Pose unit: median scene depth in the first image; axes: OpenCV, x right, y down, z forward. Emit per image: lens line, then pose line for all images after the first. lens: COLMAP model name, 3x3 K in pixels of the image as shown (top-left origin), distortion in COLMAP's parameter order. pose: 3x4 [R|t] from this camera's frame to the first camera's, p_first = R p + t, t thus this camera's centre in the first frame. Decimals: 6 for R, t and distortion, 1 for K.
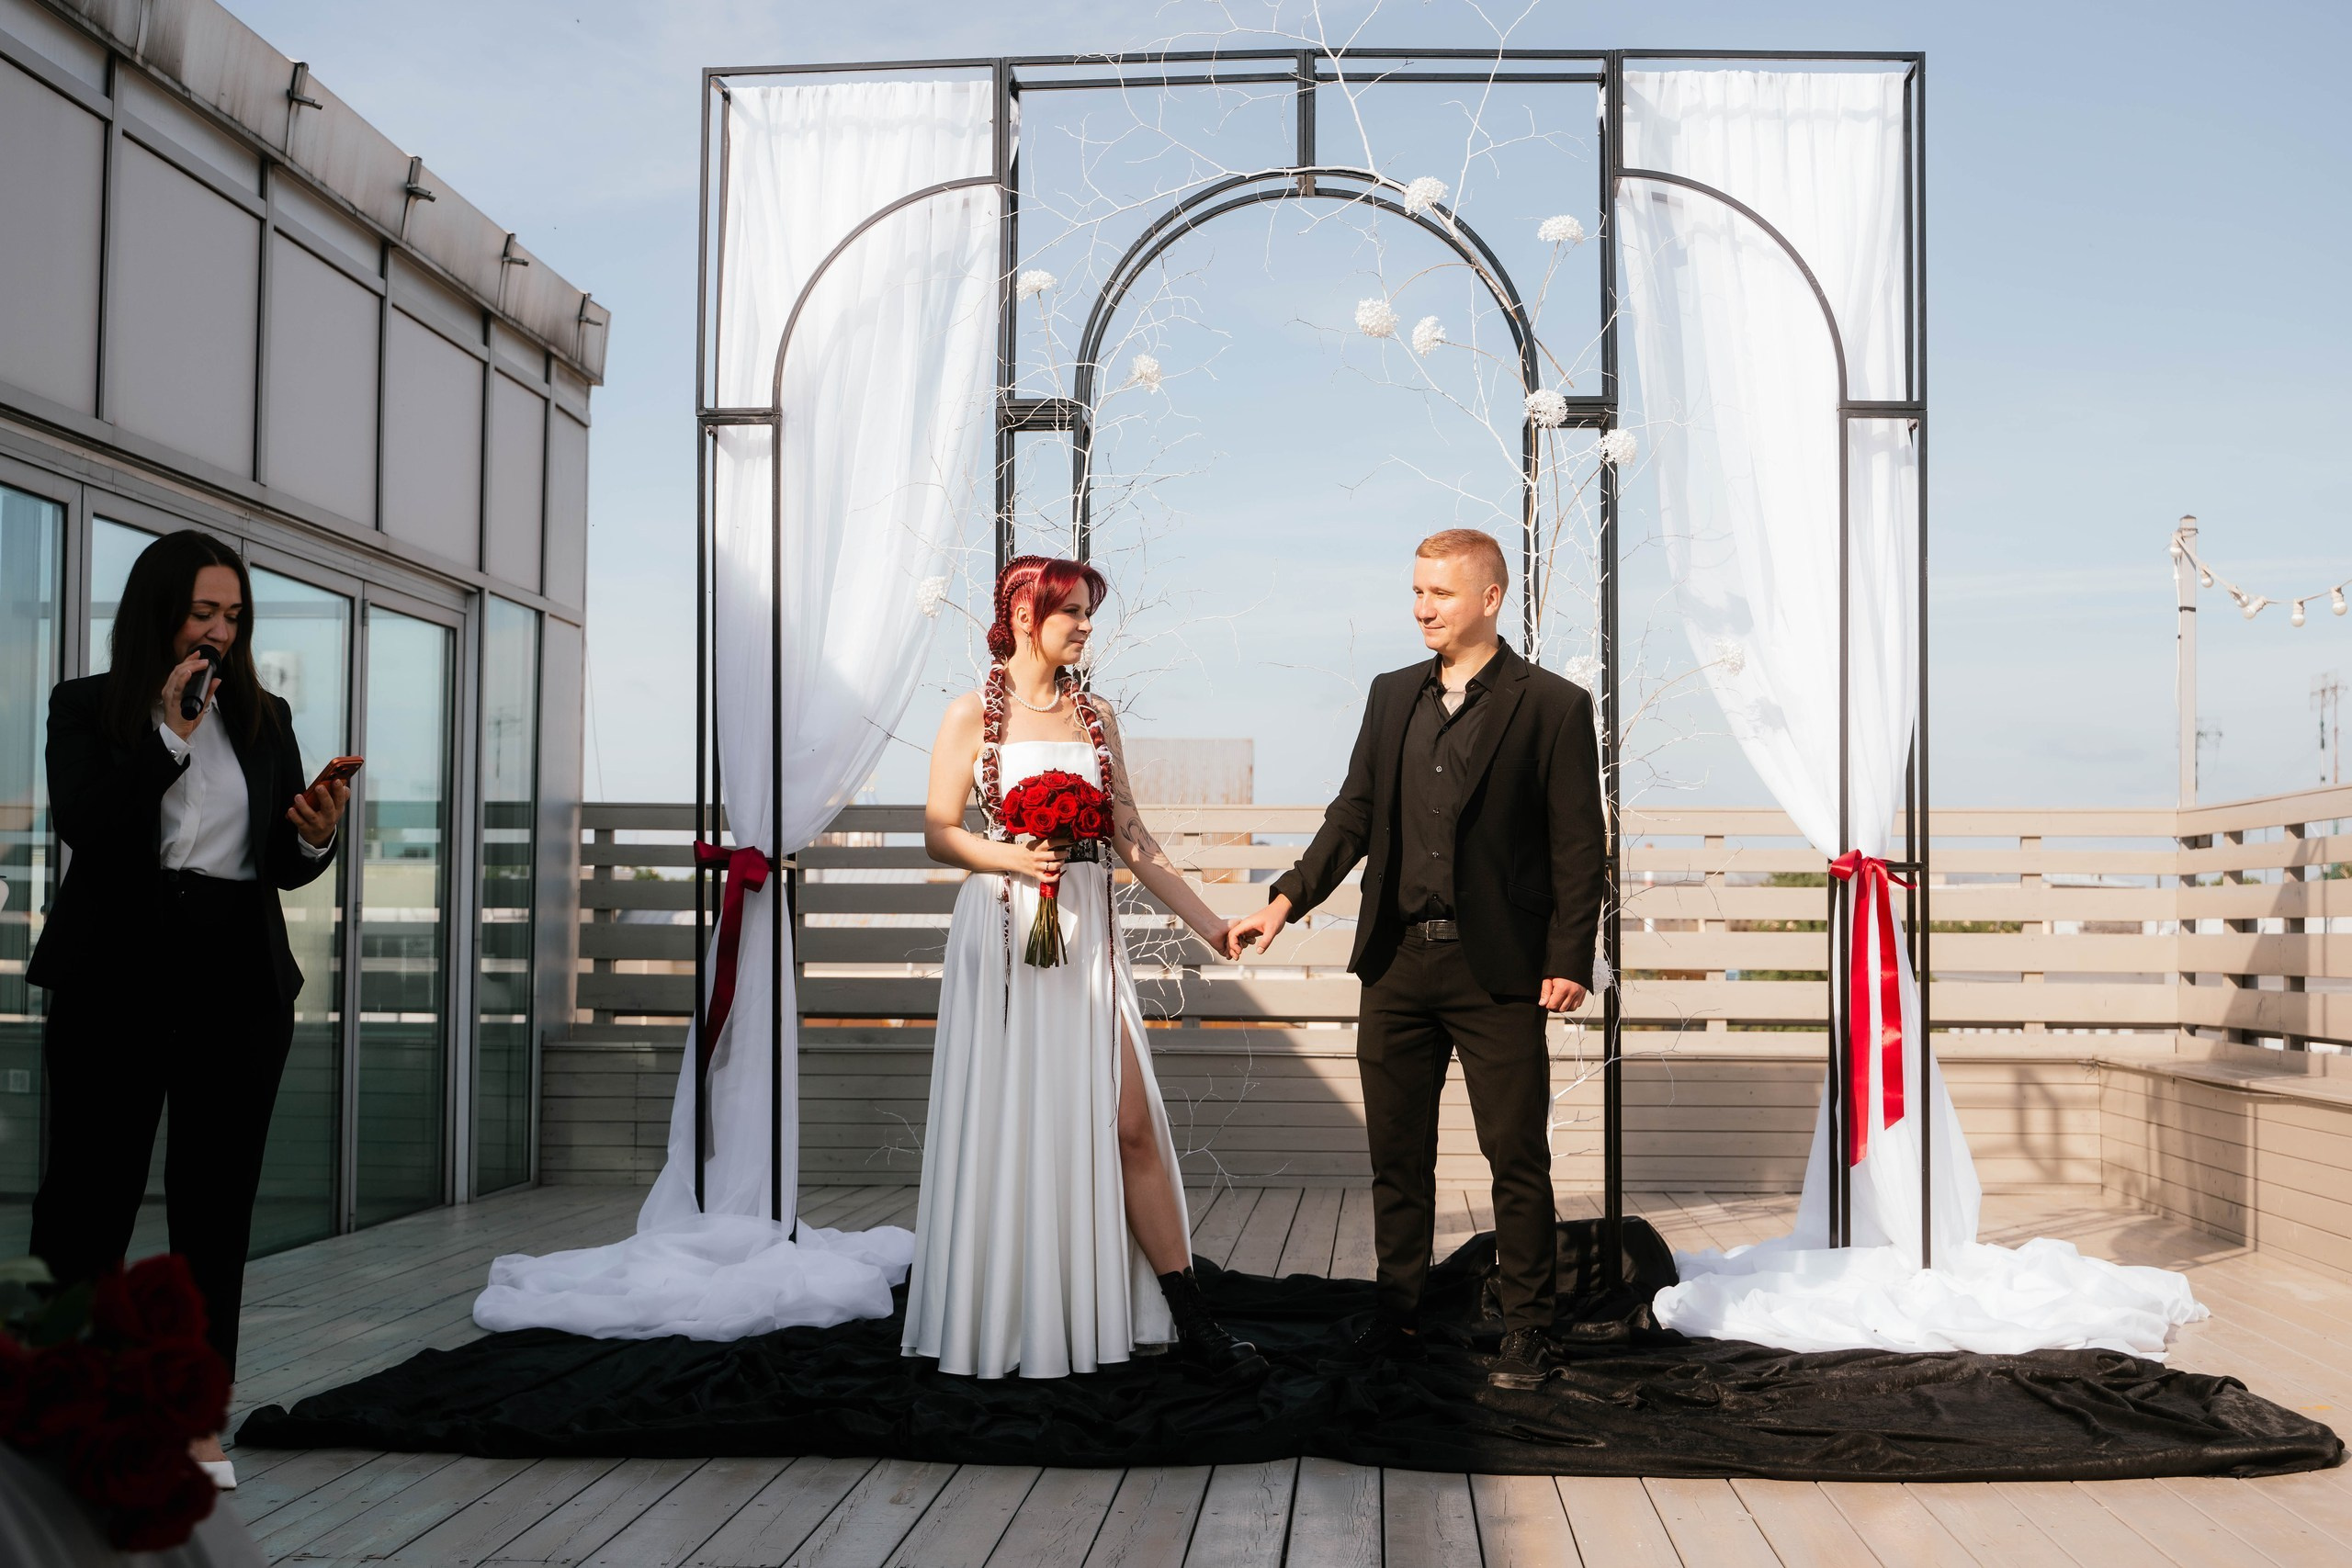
lens RADIAL K [[3136.7, 0, 1191.8], [0, 3136.7, 787.6], [0, 0, 1]] dist [0.041150, 0.000000]
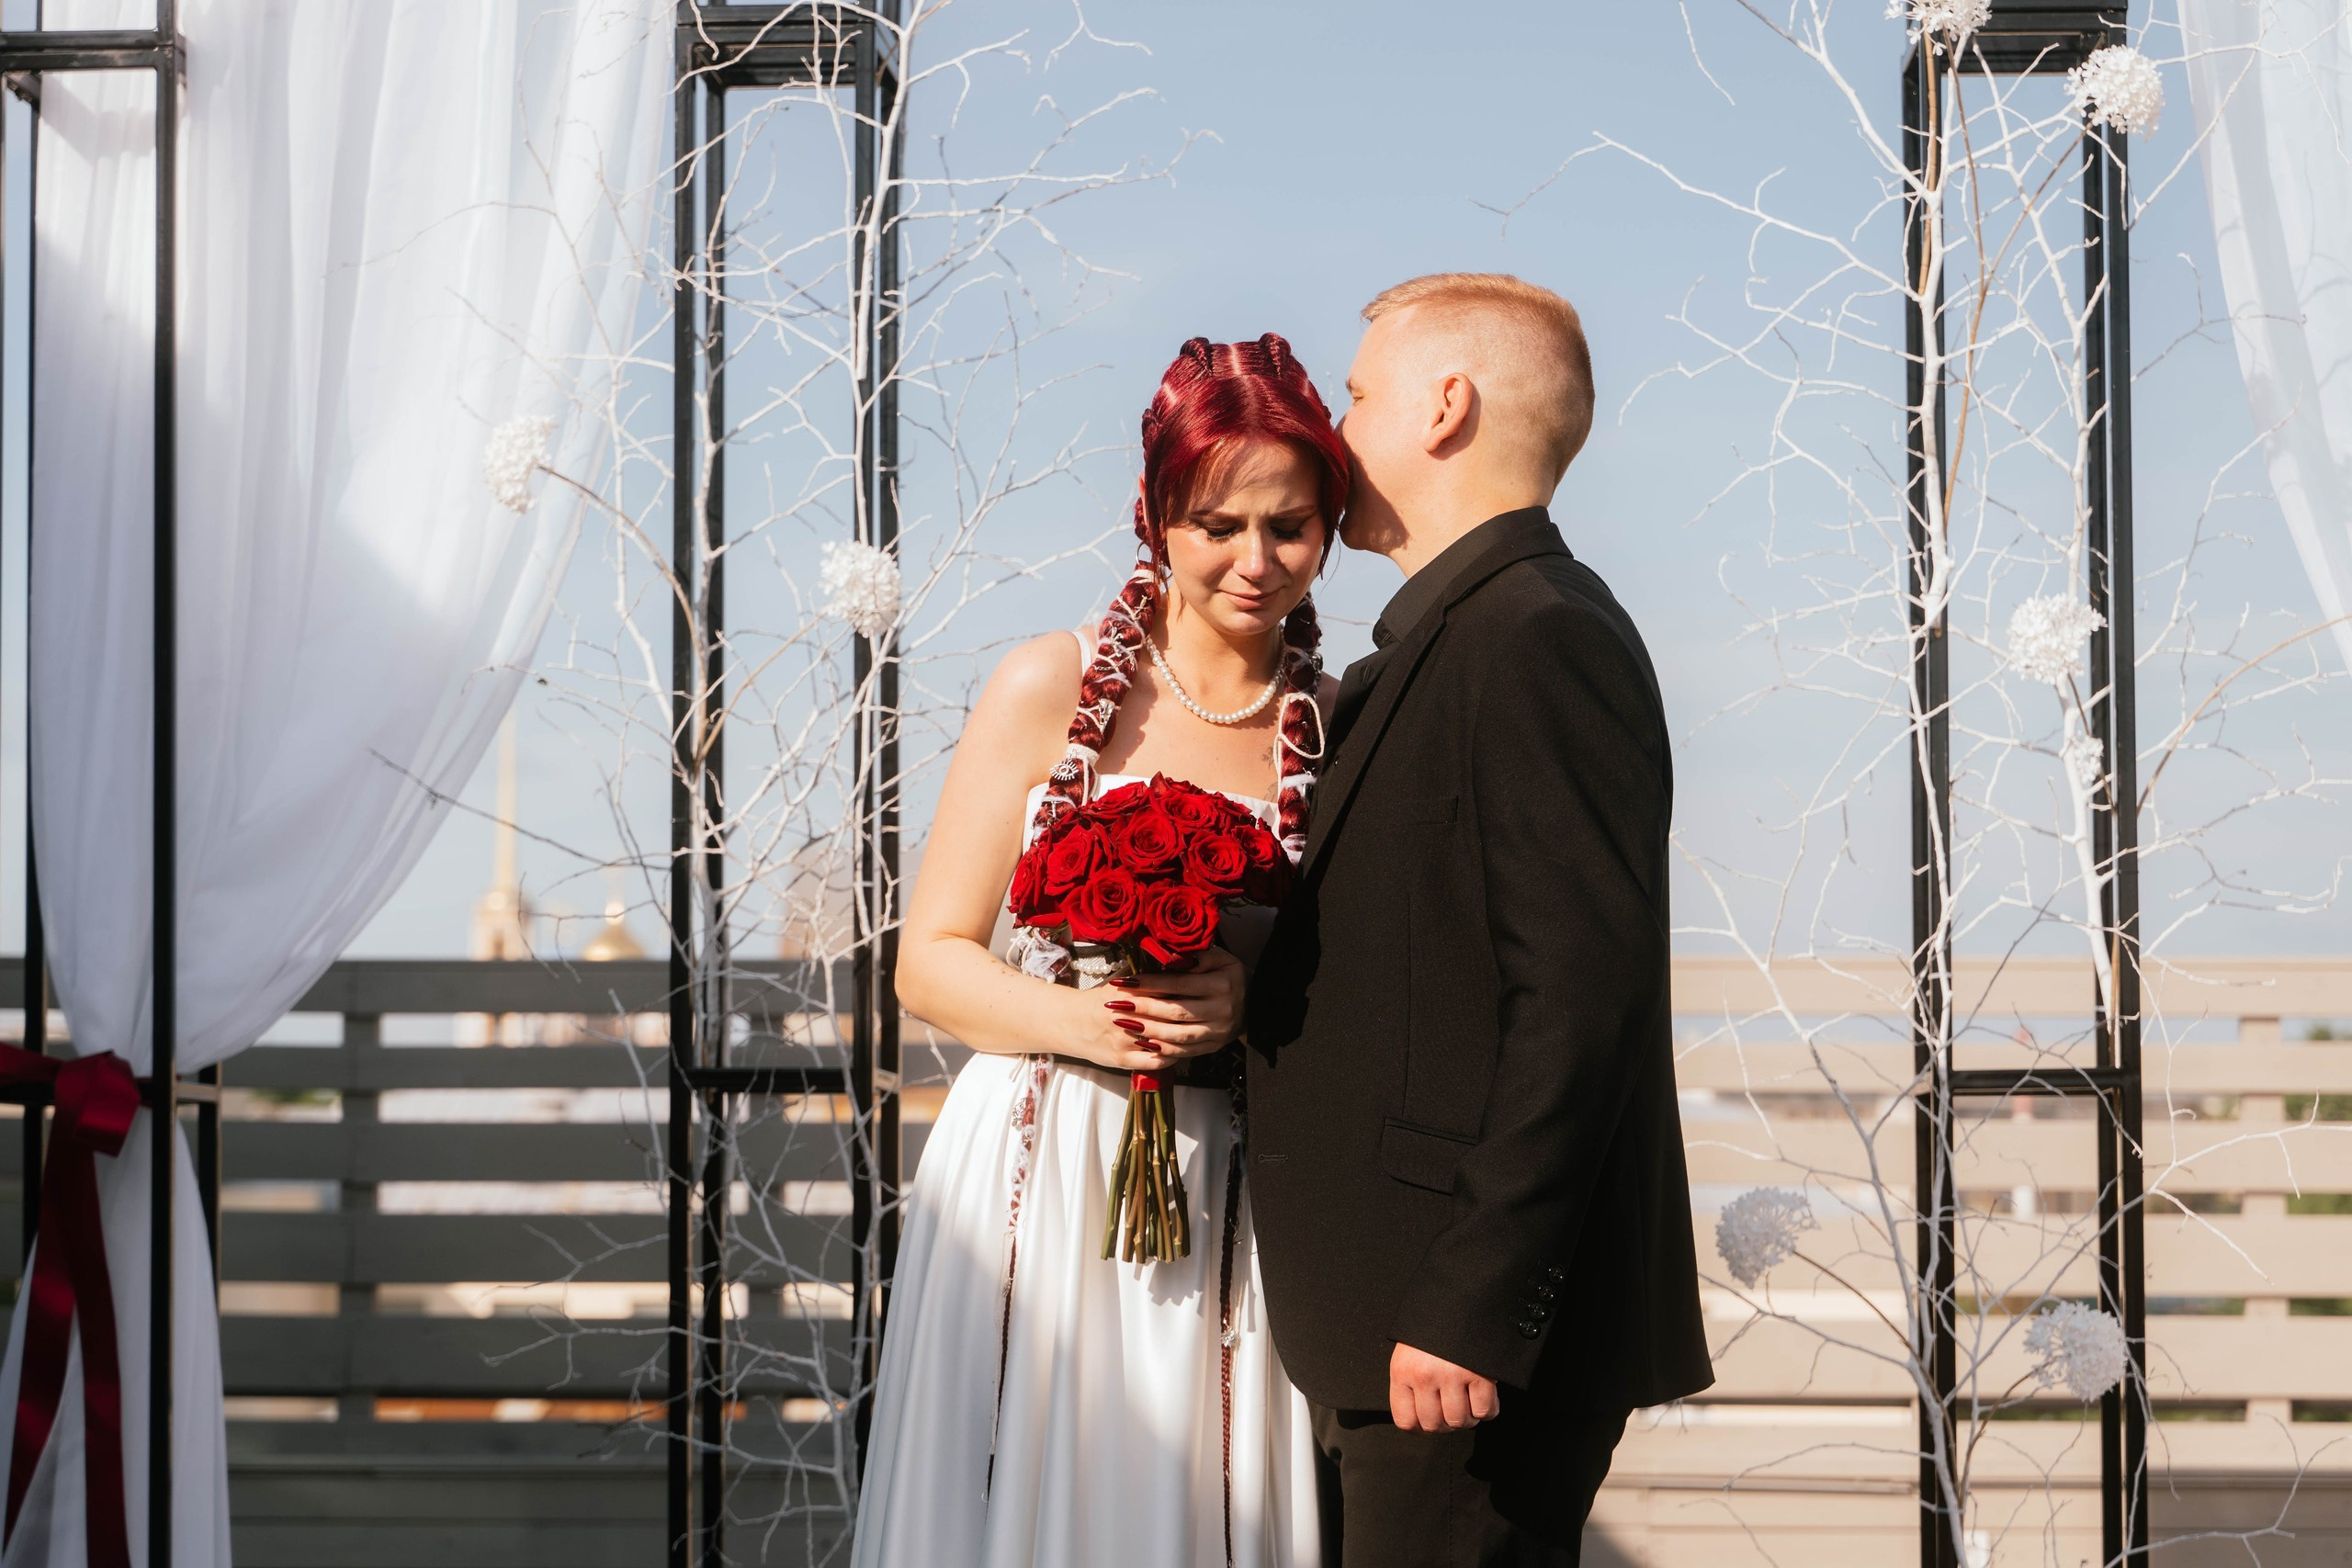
lens RADIAL K [[5343.9, 0, 1294.0], [0, 5343.9, 842.8], [0, 0, 1]] dist [-0.057394, 0.000000]
pose [[0.999942, -0.003472, 0.010224, 0.014041], [0.003634, 0.999868, -0.015864, 0.002383], [-0.010167, 0.015900, 0.999822, 0.269041]]
